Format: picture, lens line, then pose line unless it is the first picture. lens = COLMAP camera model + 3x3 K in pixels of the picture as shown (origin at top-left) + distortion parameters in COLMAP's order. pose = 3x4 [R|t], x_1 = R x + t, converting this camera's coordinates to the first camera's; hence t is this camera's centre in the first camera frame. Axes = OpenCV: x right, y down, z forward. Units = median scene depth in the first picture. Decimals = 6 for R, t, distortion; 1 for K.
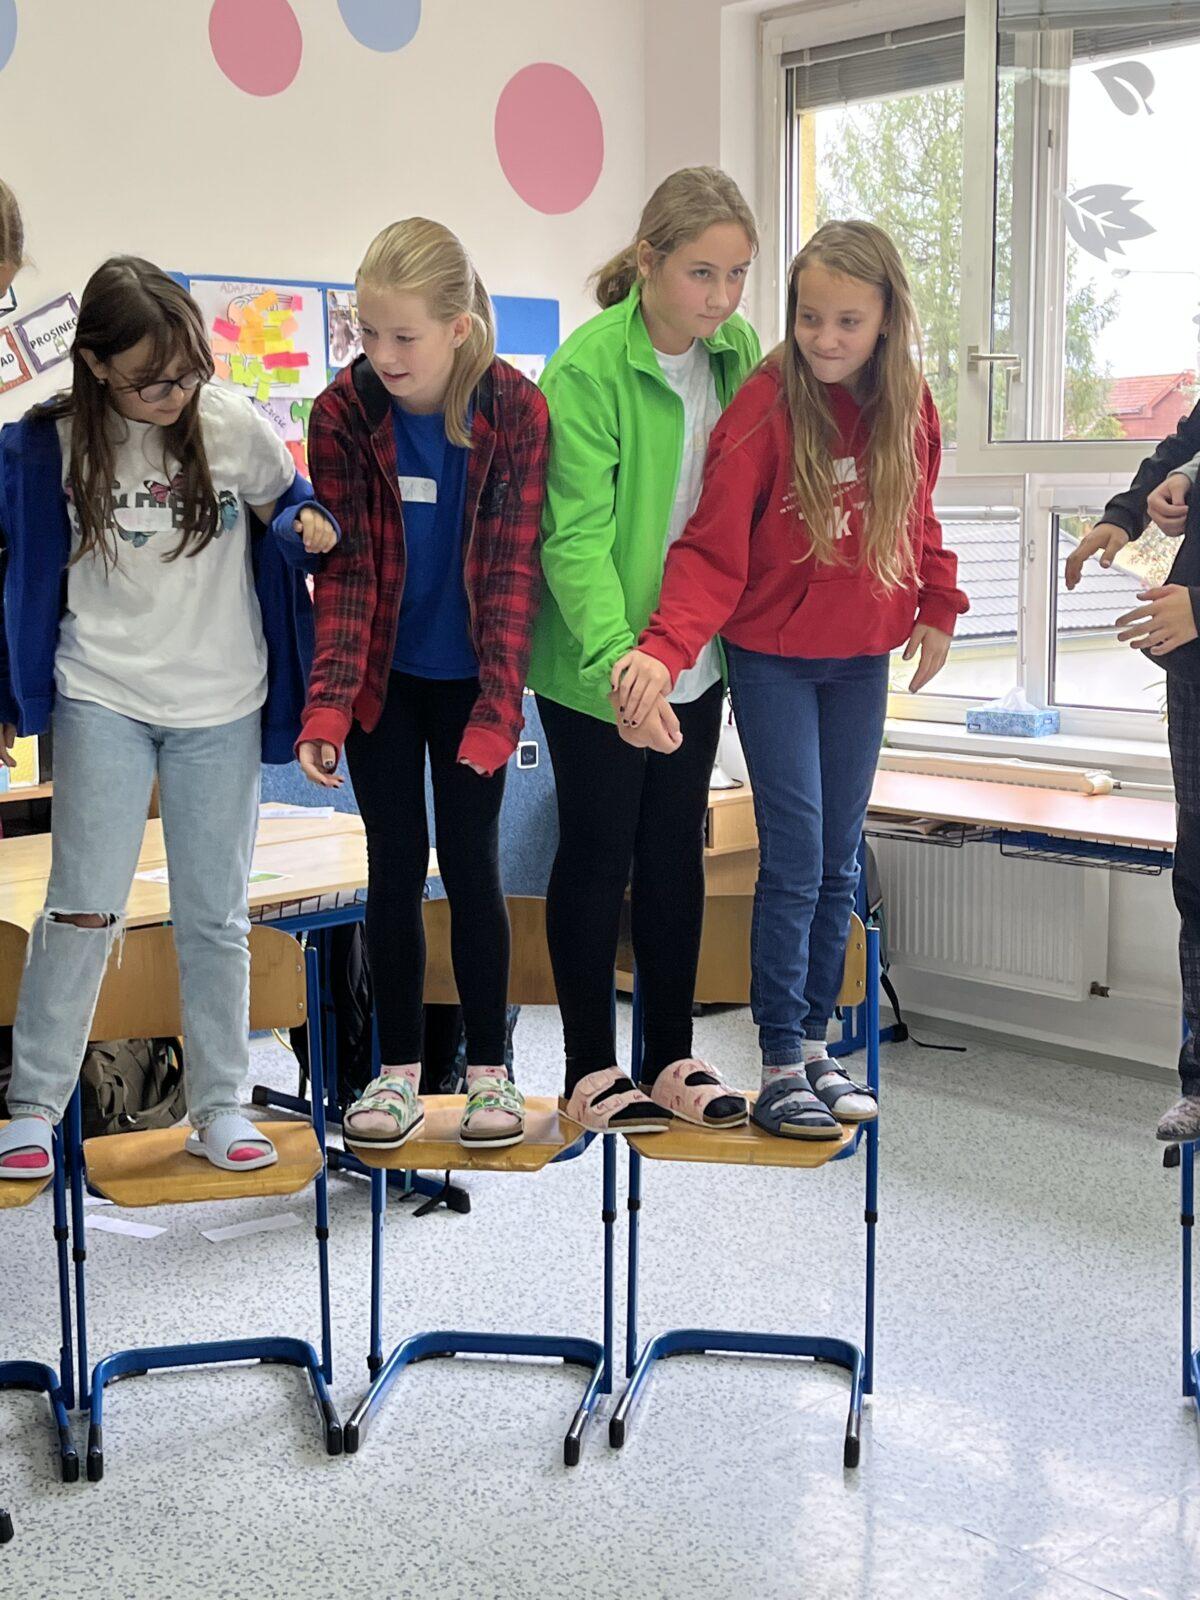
lens RADIAL K [[2172.0, 0, 603.4], [0, 2172.0, 792.0], [0, 0, 1]] dist [0.006035, 0.000000]
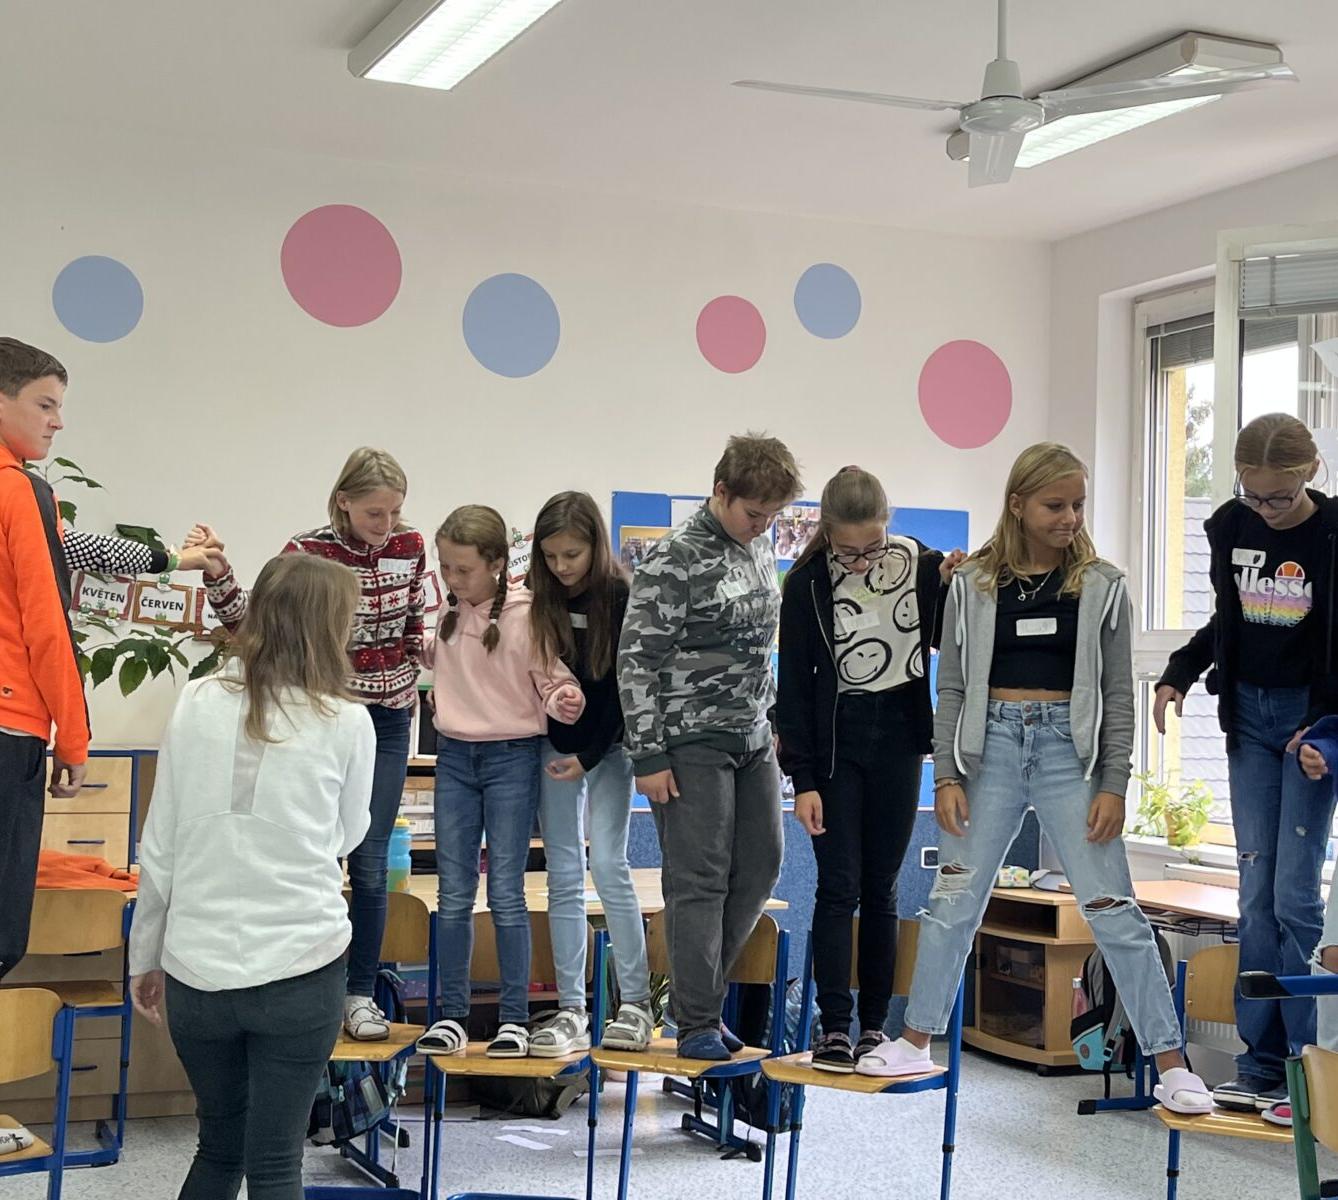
lens RADIAL K [[2122.0, 0, 668.7], [0, 2122.0, 596.2], [0, 0, 1]] dist [-0.021639, 0.000000]
pose [[0.945462, 0.019094, -0.325172, 0.106444], [-0.073856, 0.984847, -0.156912, 0.018339], [0.317249, 0.172371, 0.932546, -0.115823]]
